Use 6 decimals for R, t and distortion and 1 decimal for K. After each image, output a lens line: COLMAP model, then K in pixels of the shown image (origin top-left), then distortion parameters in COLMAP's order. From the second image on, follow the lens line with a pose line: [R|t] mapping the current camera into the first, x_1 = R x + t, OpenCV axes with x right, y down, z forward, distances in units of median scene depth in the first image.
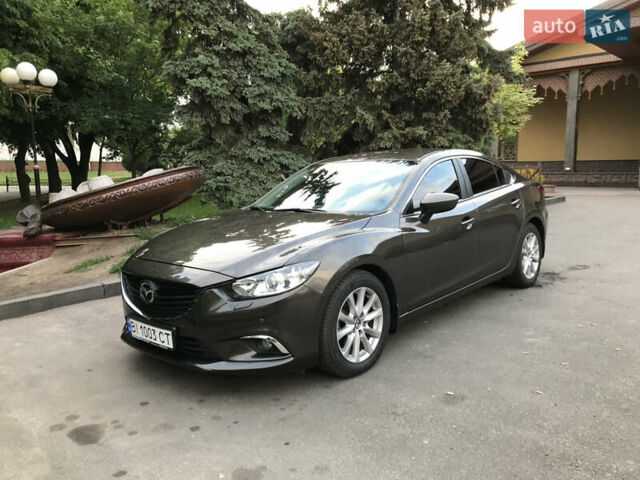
lens RADIAL K [[530.5, 0, 320.0], [0, 530.5, 240.0], [0, 0, 1]] dist [0.140787, -0.347252]
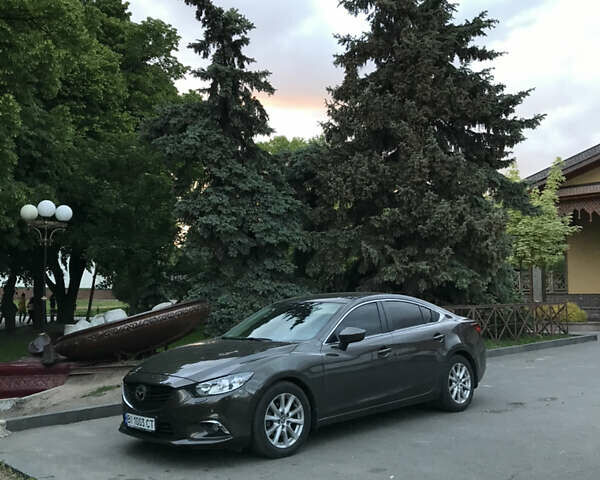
lens RADIAL K [[642.2, 0, 300.0], [0, 642.2, 240.0], [0, 0, 1]] dist [0.128219, -0.000101]
pose [[0.995641, 0.002125, -0.093249, 0.071457], [-0.022456, 0.975796, -0.217526, 0.016451], [0.090530, 0.218672, 0.971590, -0.203437]]
